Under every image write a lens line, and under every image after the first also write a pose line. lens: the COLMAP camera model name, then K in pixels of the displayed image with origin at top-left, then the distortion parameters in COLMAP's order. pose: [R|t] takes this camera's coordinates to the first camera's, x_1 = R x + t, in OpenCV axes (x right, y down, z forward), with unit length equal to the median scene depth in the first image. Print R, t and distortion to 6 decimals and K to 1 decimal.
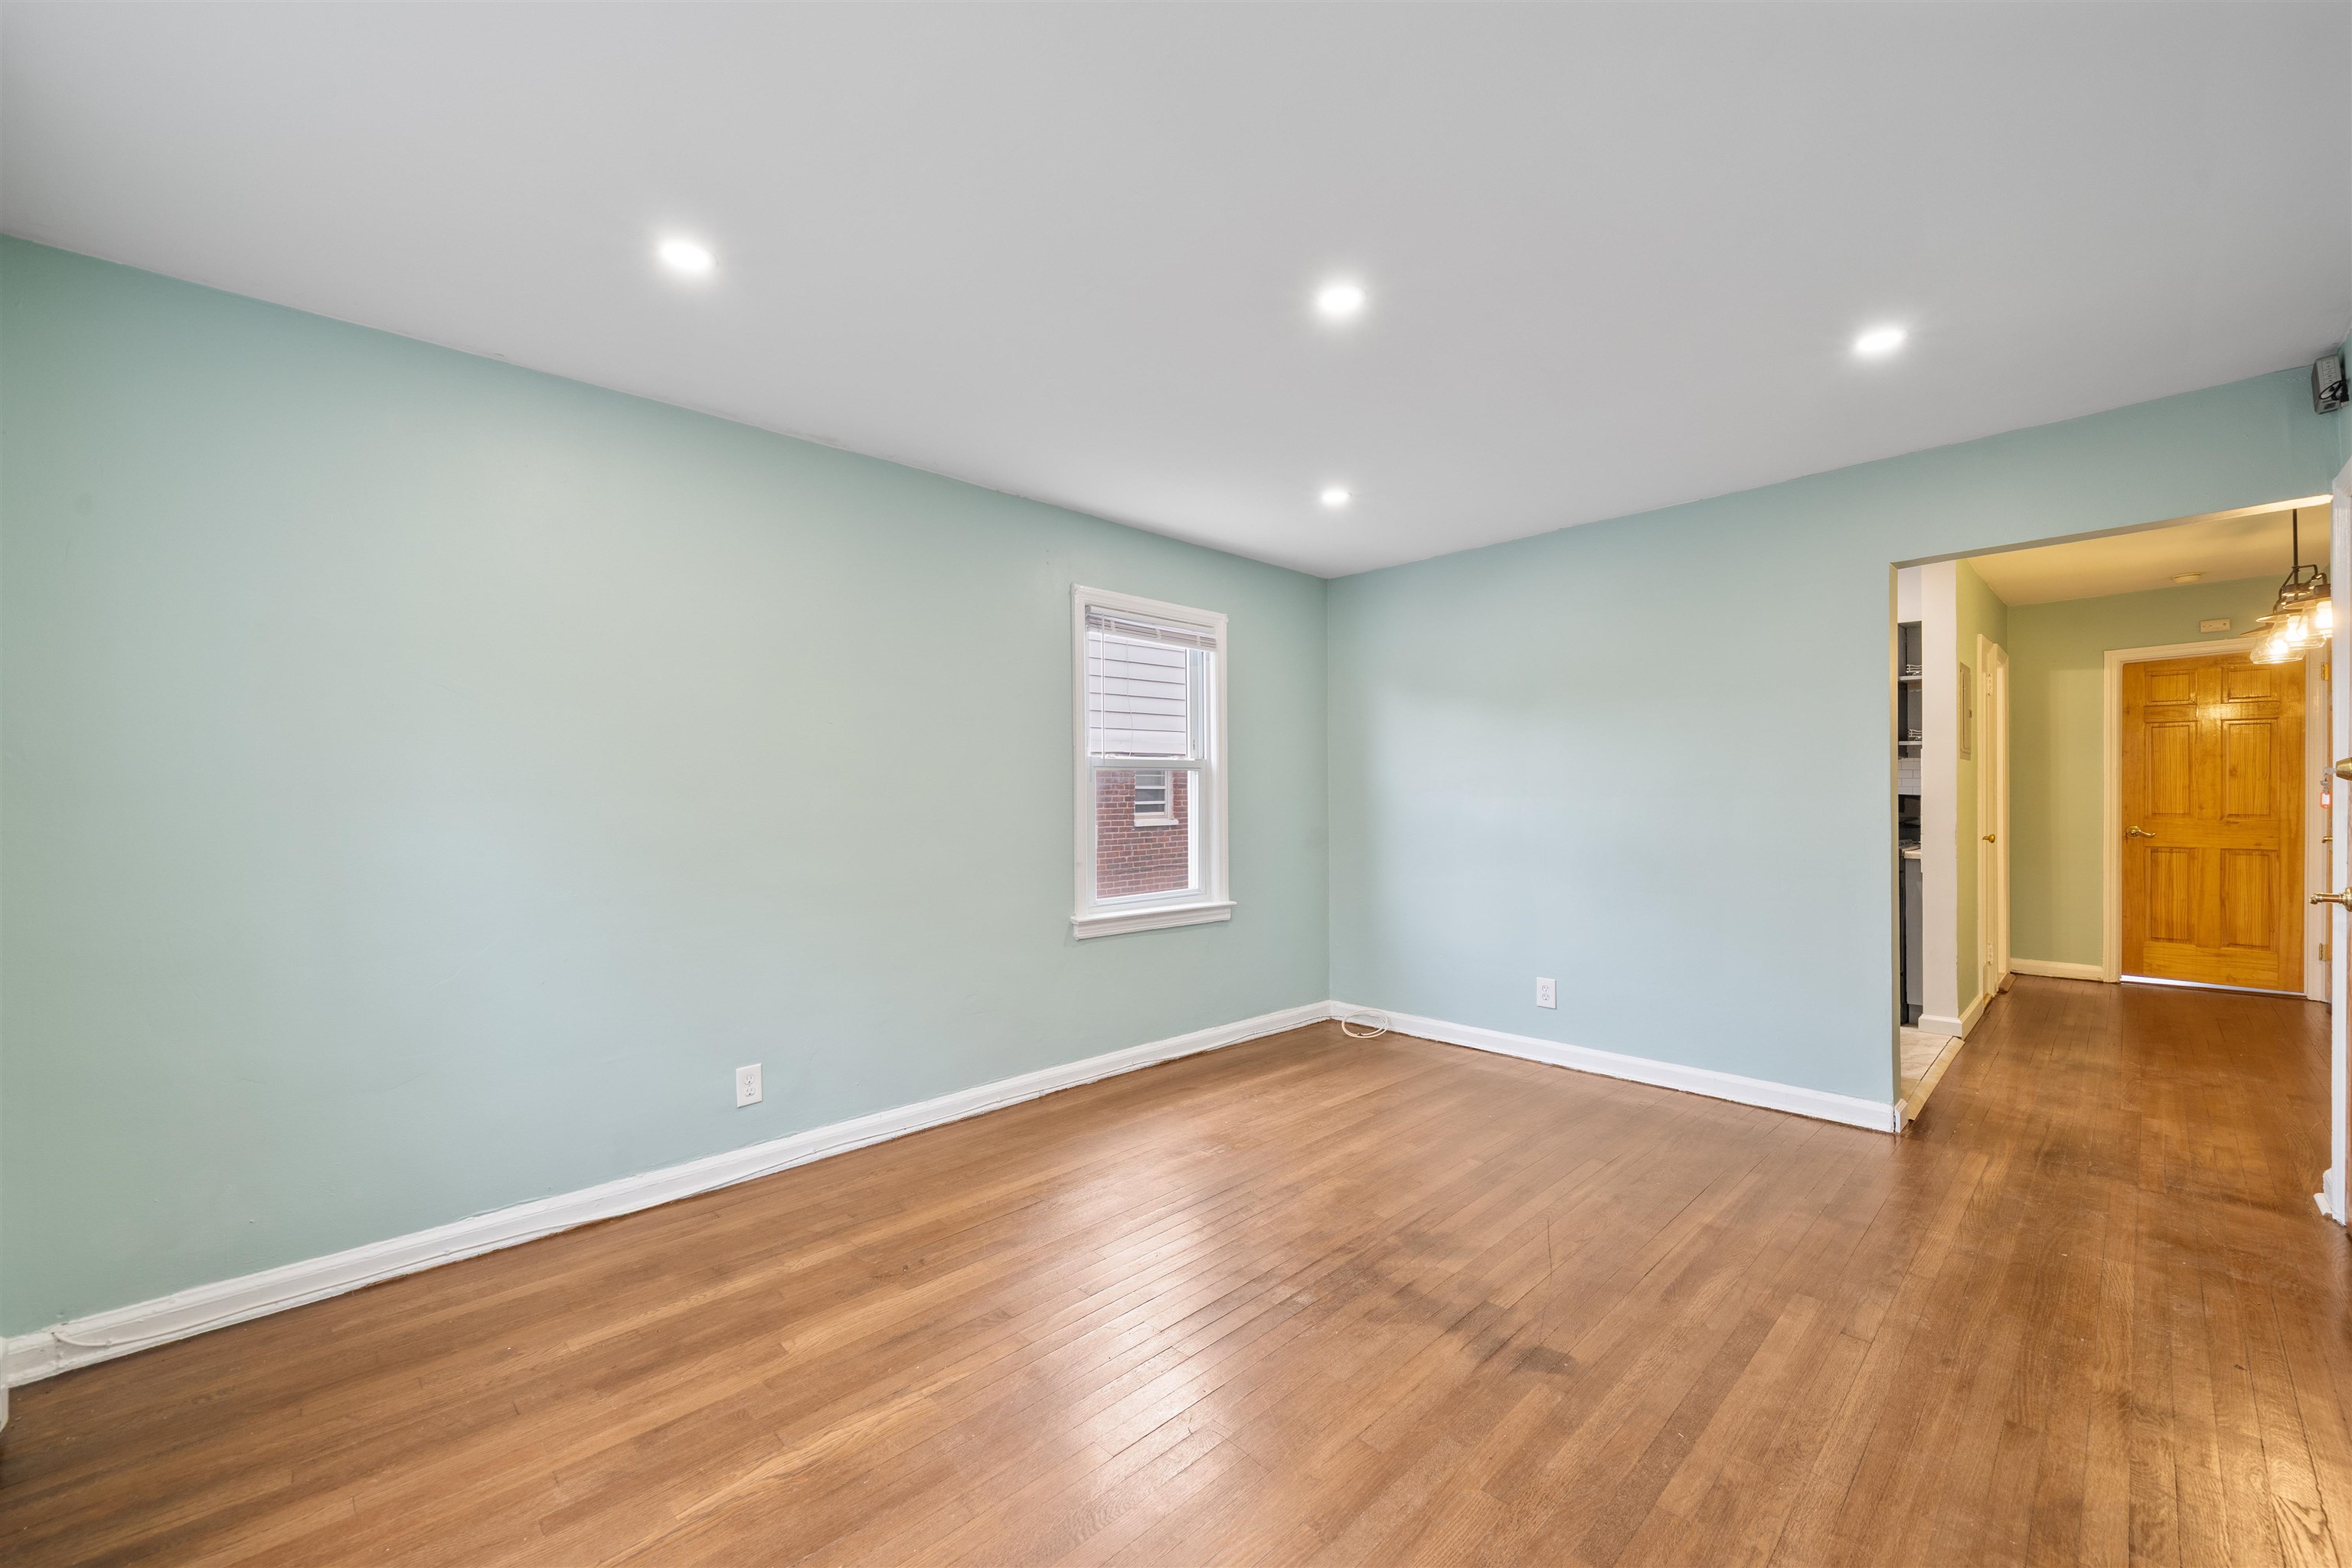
lens RADIAL K [[941.1, 0, 1160.6], [0, 941.1, 797.9], [0, 0, 1]] dist [-0.001290, -0.000214]
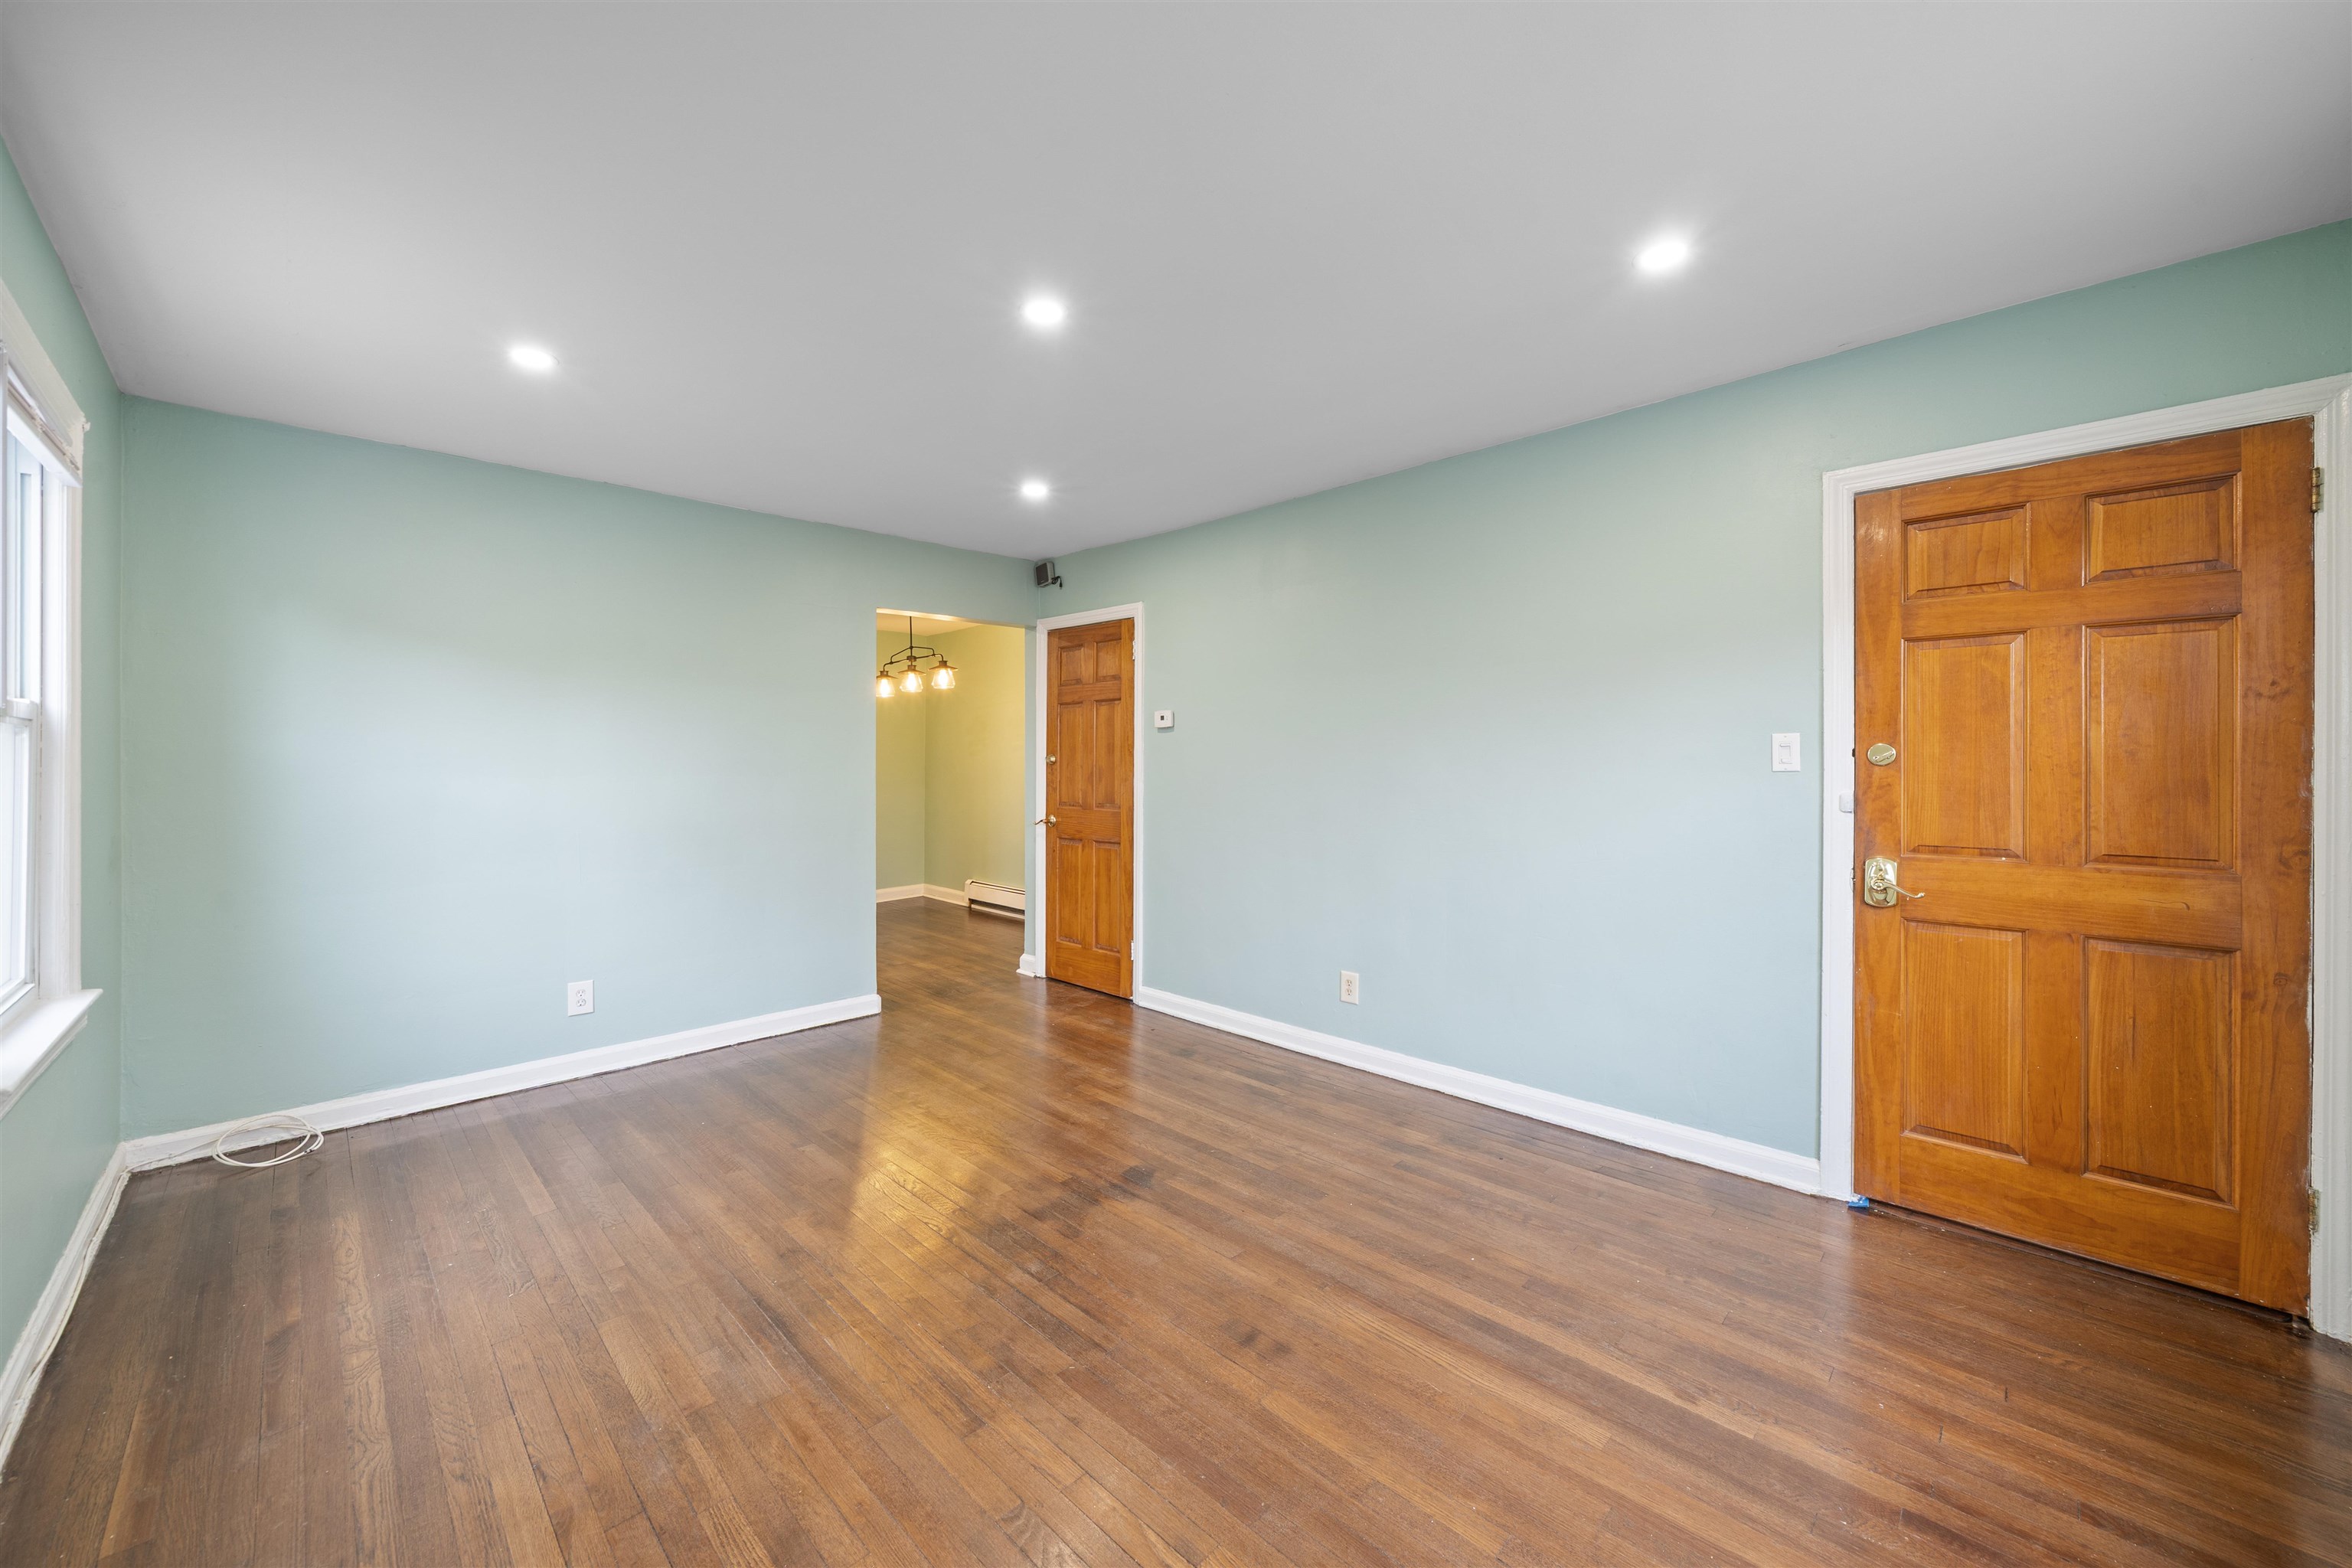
lens RADIAL K [[881.6, 0, 1161.8], [0, 881.6, 770.0], [0, 0, 1]] dist [-0.000436, 0.000088]
pose [[-0.017021, 0.001531, 0.999854, -0.405180], [0.008786, 0.999960, -0.001382, -0.001177], [-0.999817, 0.008761, -0.017034, 0.440376]]
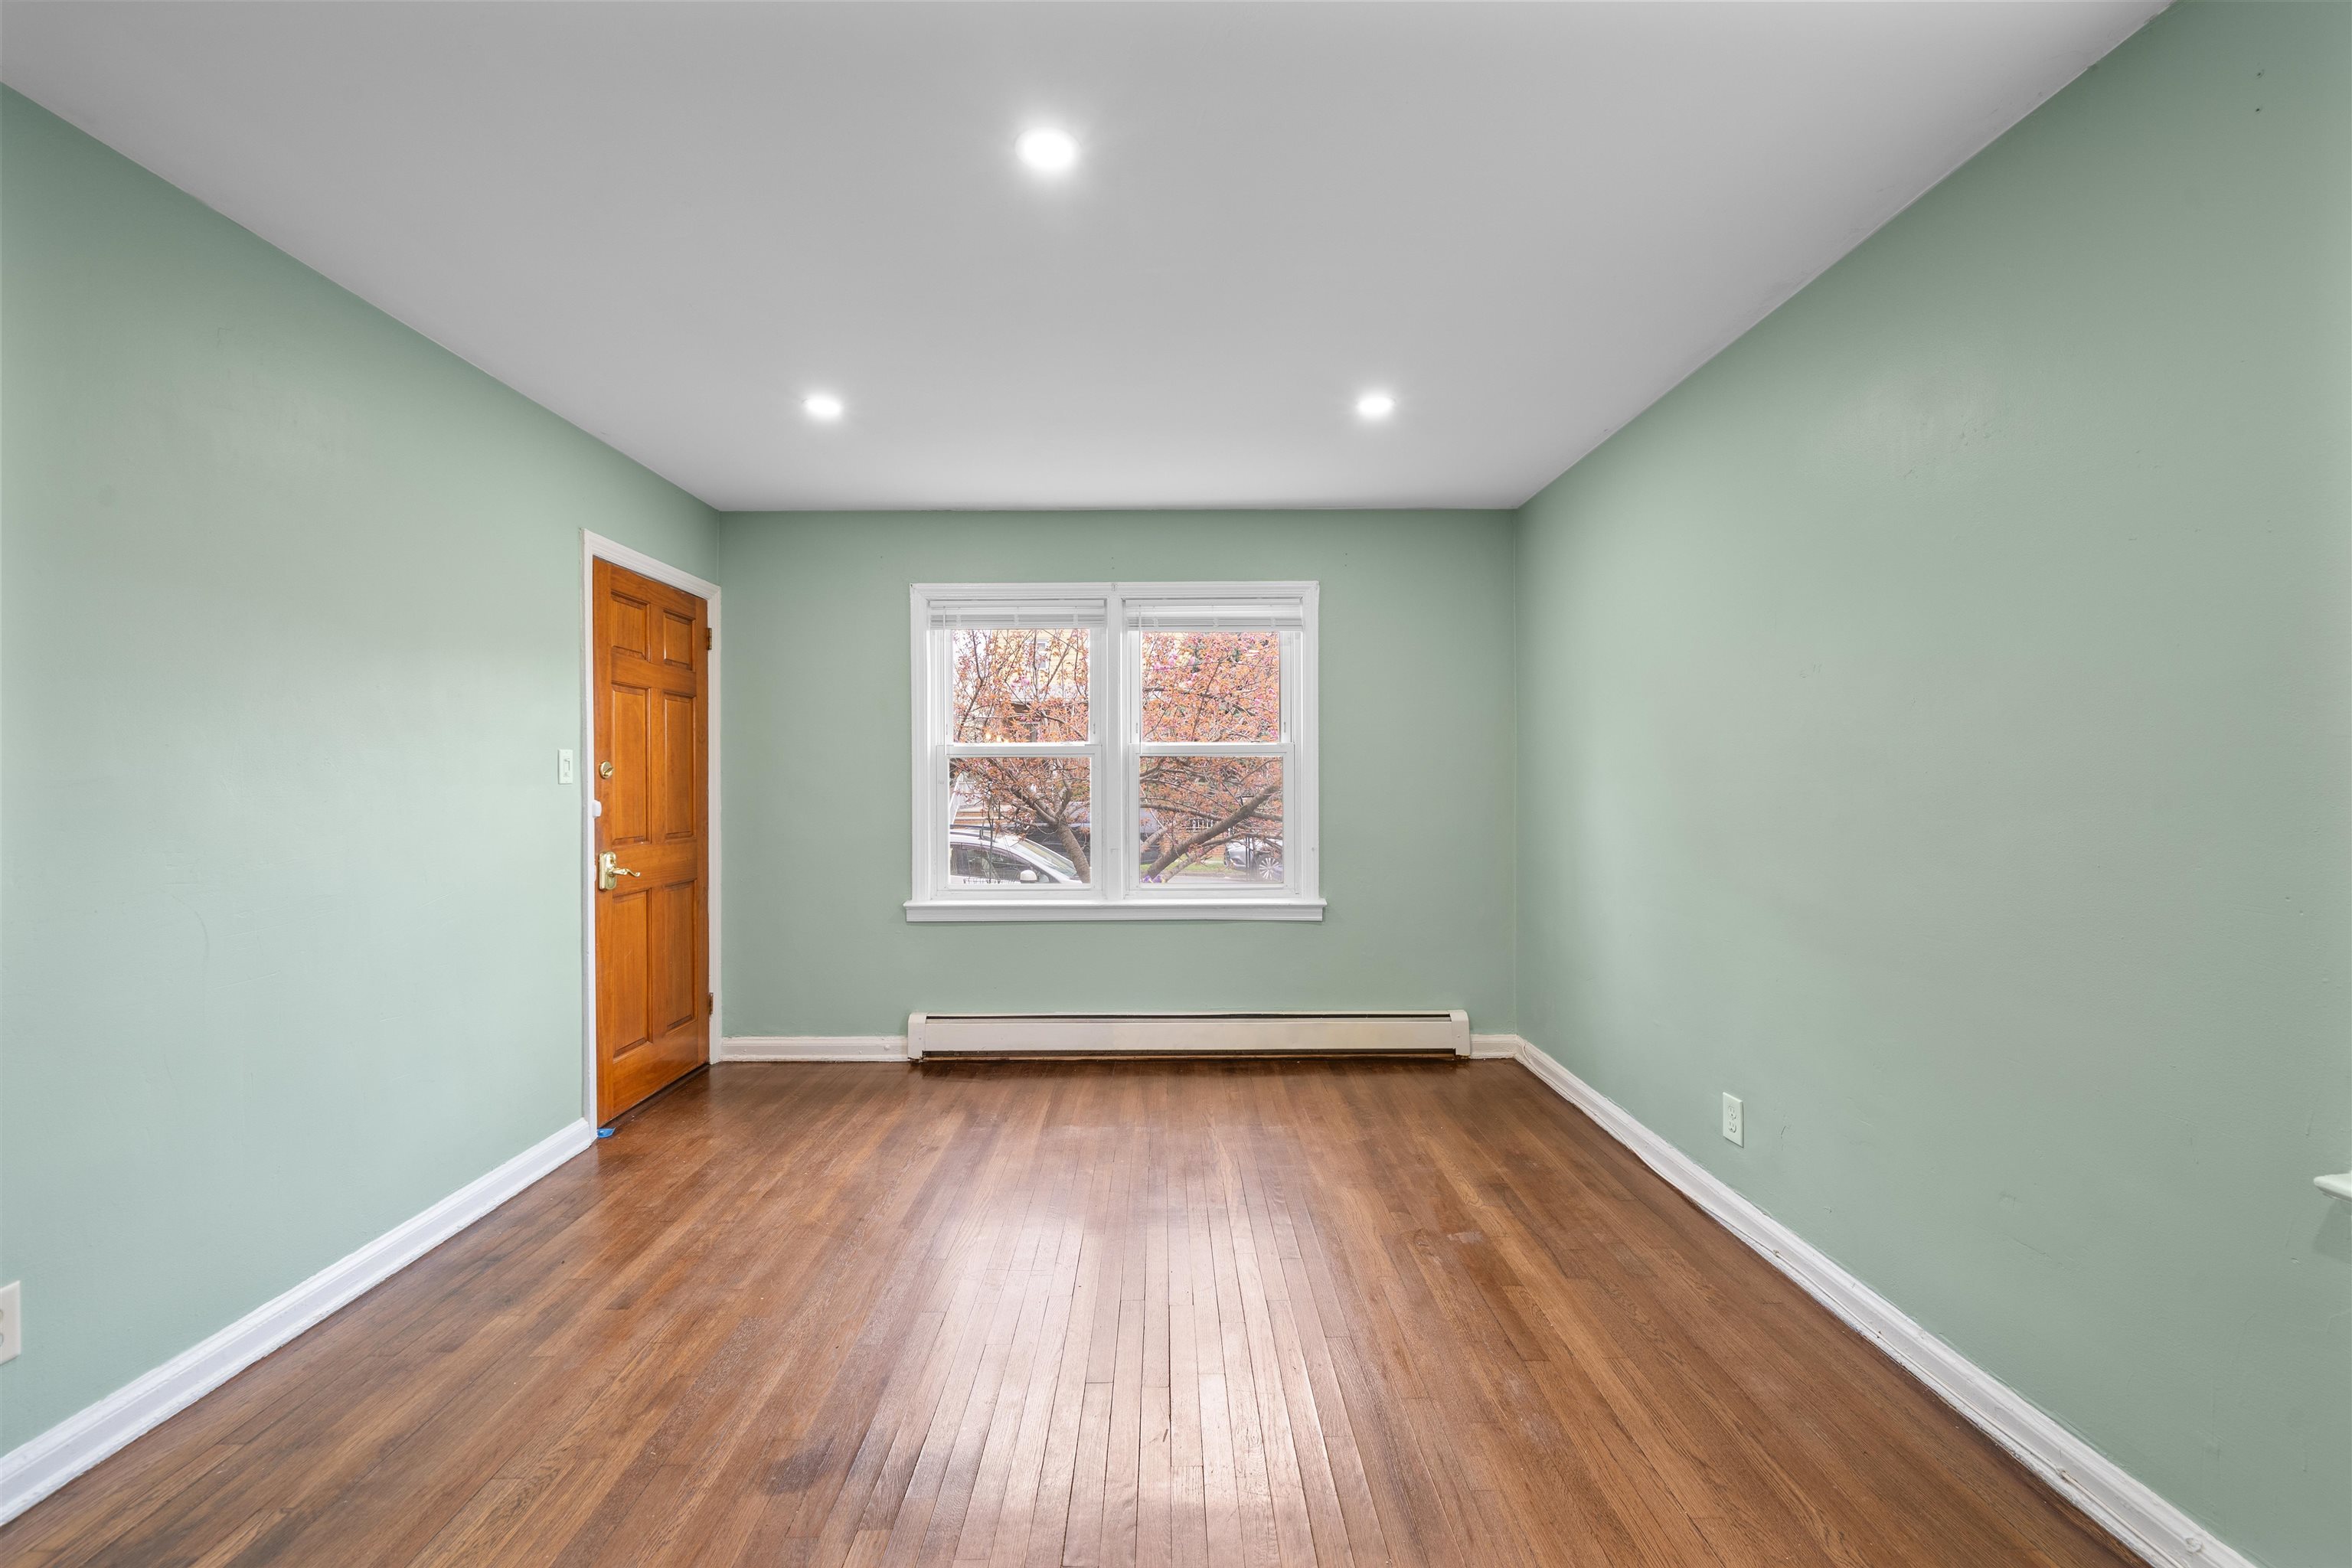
lens RADIAL K [[923.9, 0, 1170.4], [0, 923.9, 790.6], [0, 0, 1]] dist [0.000067, -0.000001]
pose [[-0.687034, 0.015369, -0.726463, 0.341857], [0.000621, 0.999788, 0.020564, -0.005970], [0.726625, 0.013677, -0.686898, 0.798450]]
